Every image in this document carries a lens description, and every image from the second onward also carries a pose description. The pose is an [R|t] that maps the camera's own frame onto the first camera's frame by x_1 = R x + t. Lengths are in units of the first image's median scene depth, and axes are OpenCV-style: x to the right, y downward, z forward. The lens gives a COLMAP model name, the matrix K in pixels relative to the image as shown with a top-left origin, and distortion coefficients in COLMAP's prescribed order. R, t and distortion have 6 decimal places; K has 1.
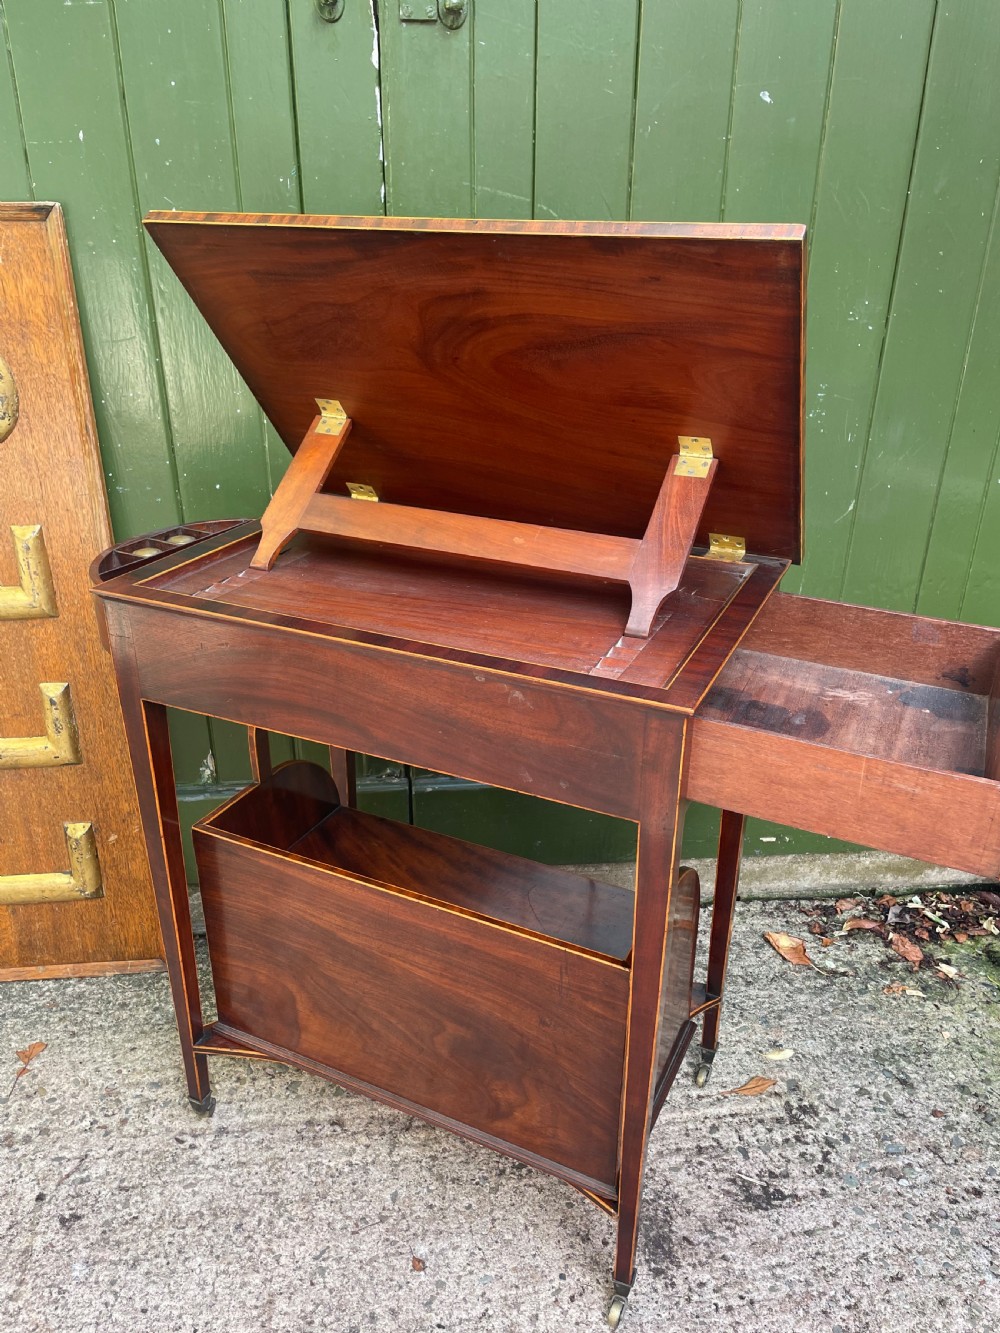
lens RADIAL K [[1021.4, 0, 514.8], [0, 1021.4, 675.1], [0, 0, 1]] dist [0.079474, -0.113908]
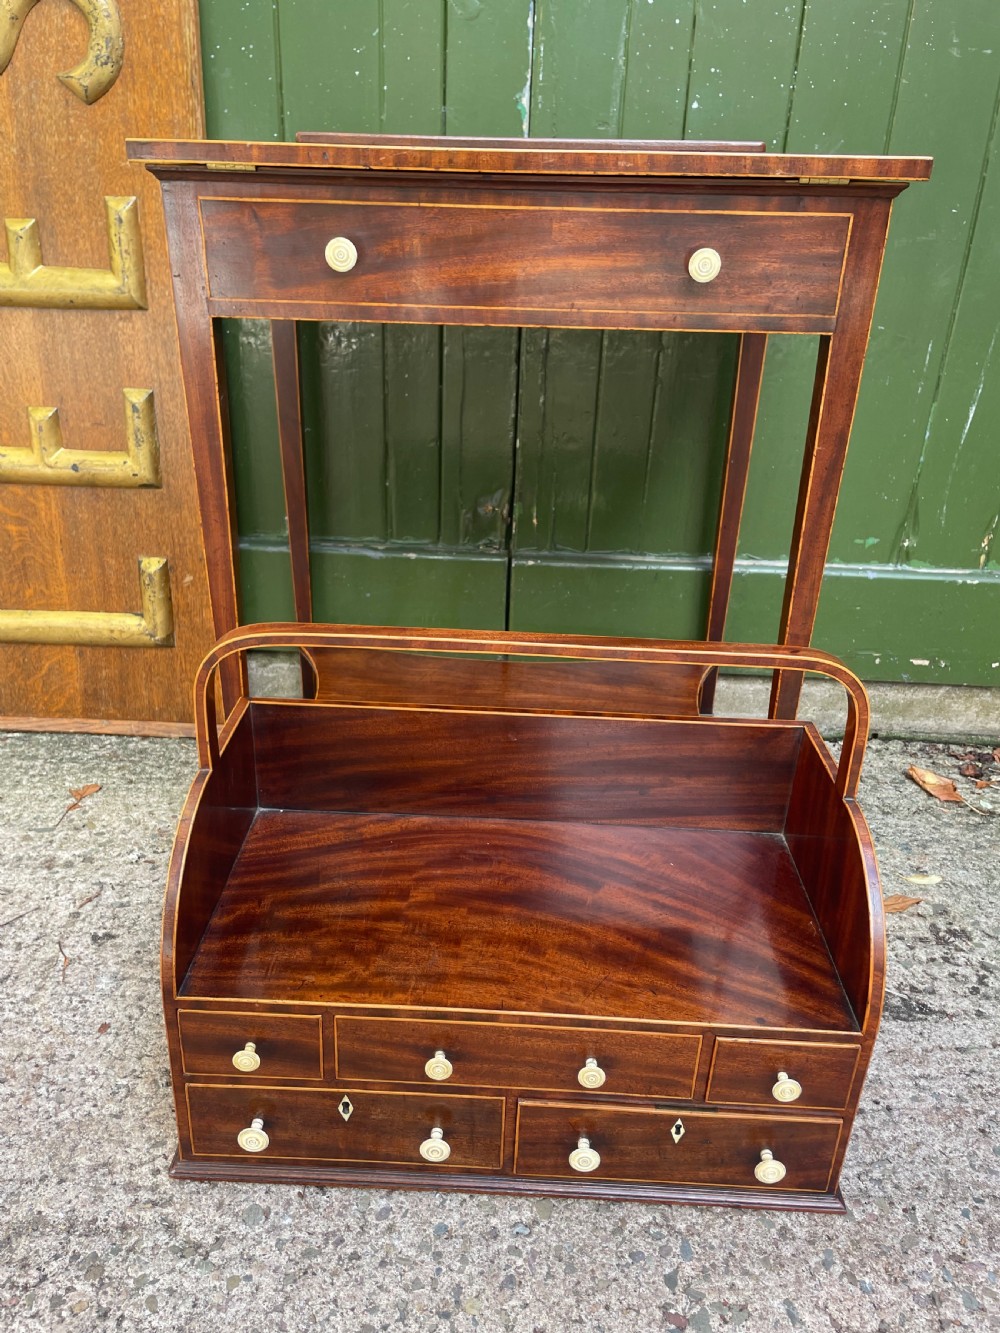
lens RADIAL K [[1021.4, 0, 490.5], [0, 1021.4, 665.9], [0, 0, 1]] dist [0.079474, -0.113908]
pose [[0.990662, 0.079044, -0.111093, -0.015406], [-0.079721, 0.996816, -0.001661, 0.248297], [0.110608, 0.010502, 0.993809, 0.134764]]
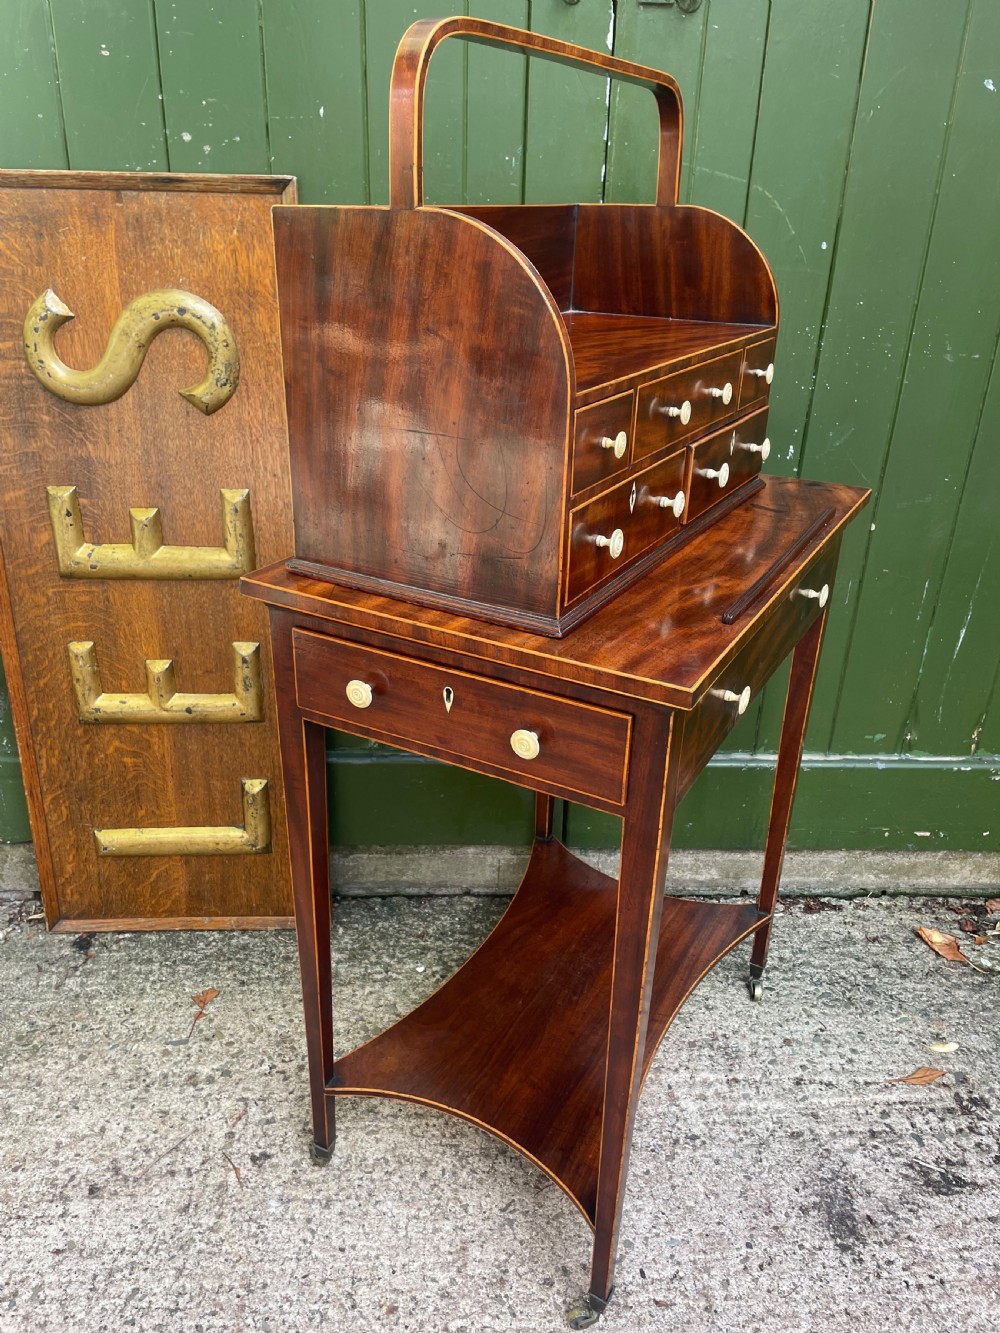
lens RADIAL K [[1021.4, 0, 490.8], [0, 1021.4, 671.4], [0, 0, 1]] dist [0.079474, -0.113908]
pose [[0.997543, 0.041793, -0.056233, -0.151637], [-0.042220, 0.999088, -0.006433, 0.035694], [0.055913, 0.008791, 0.998397, -0.021130]]
